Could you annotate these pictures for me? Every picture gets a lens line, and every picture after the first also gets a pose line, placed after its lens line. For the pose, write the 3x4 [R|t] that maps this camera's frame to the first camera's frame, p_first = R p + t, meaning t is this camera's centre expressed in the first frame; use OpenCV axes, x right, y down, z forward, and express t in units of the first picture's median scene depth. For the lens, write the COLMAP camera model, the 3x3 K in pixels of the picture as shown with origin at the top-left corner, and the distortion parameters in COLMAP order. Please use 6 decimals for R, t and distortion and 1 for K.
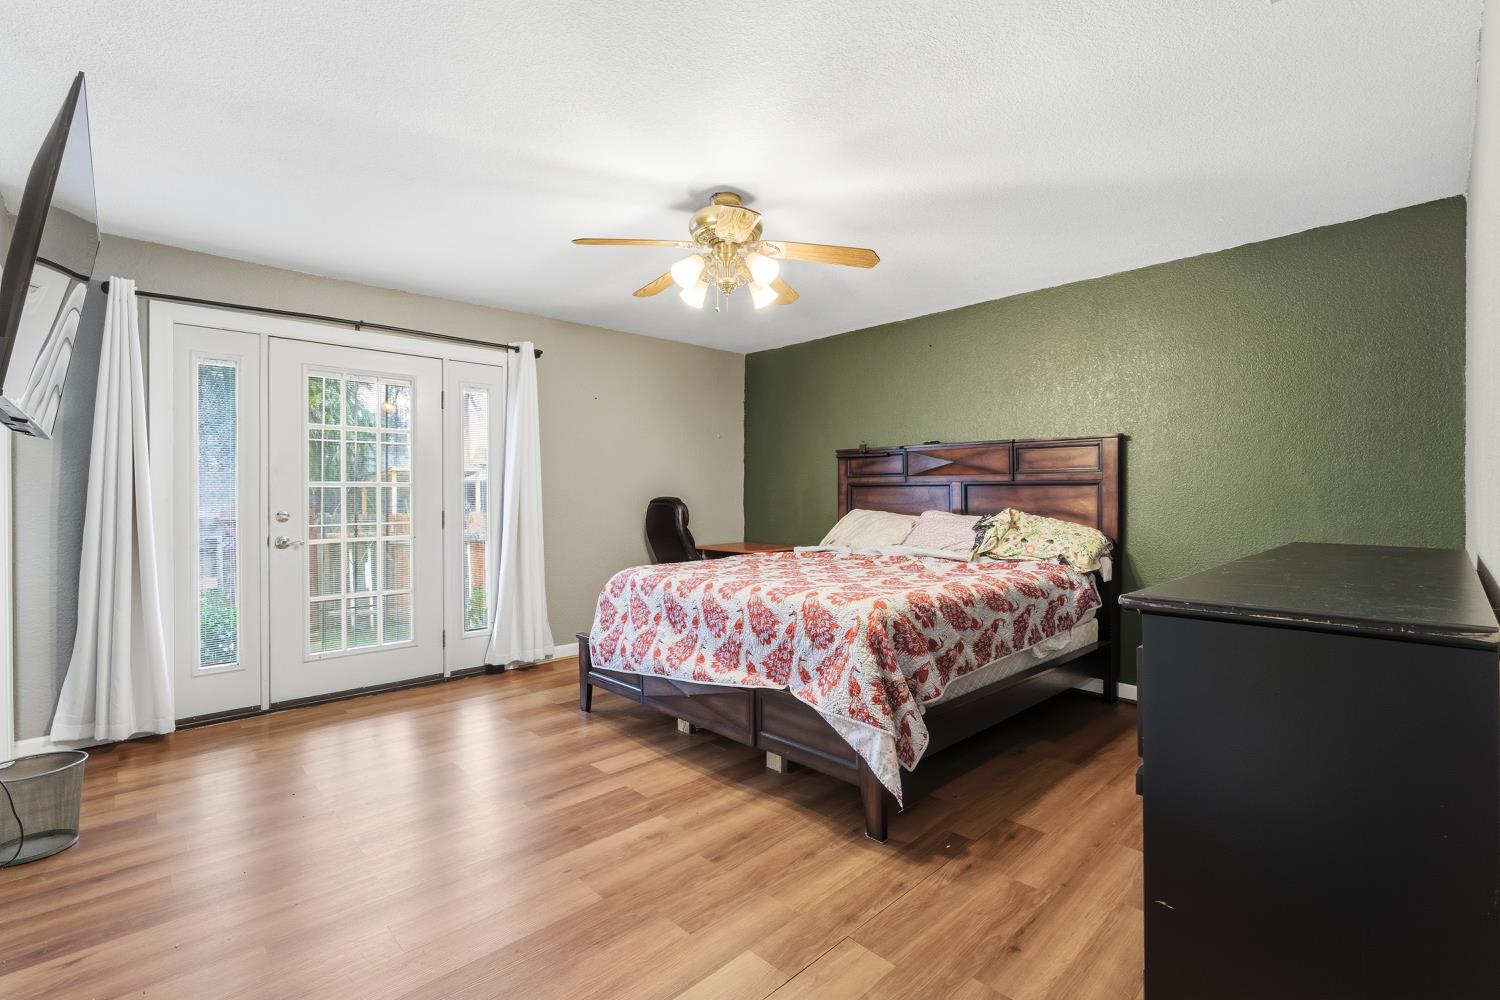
lens RADIAL K [[665.7, 0, 750.6], [0, 665.7, 500.8], [0, 0, 1]] dist [-0.002839, 0.000827]
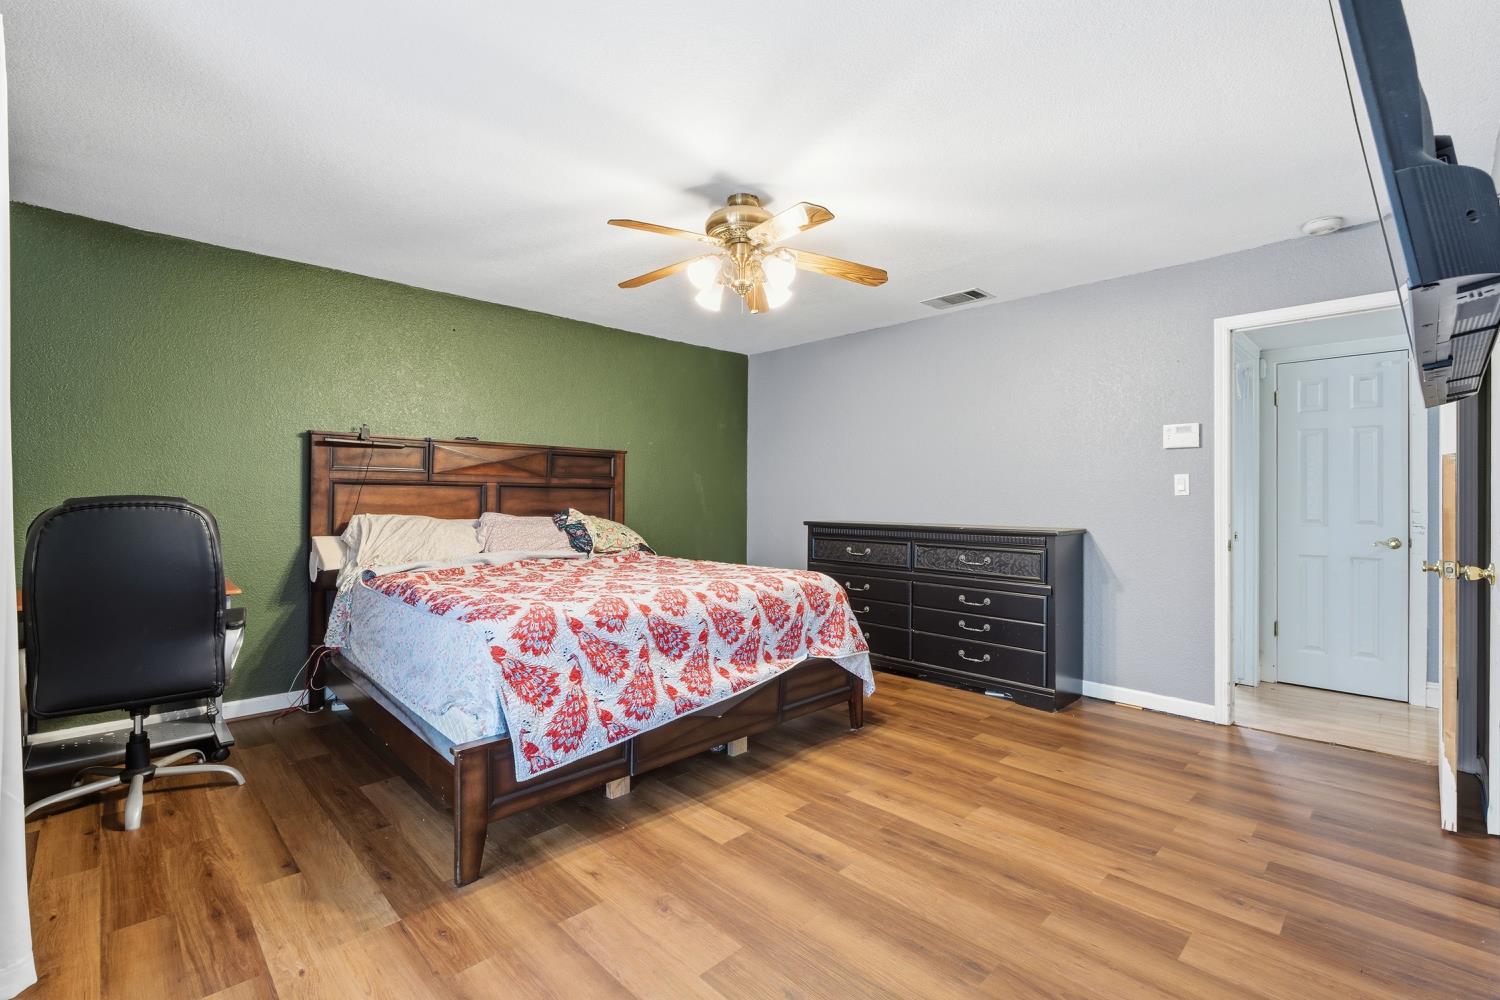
lens RADIAL K [[665.7, 0, 750.2], [0, 665.7, 499.0], [0, 0, 1]] dist [-0.002839, 0.000827]
pose [[-0.010369, 0.004835, 0.999935, -1.056898], [0.000343, 0.999988, -0.004832, 0.000445], [-0.999946, 0.000293, -0.010371, 1.017531]]
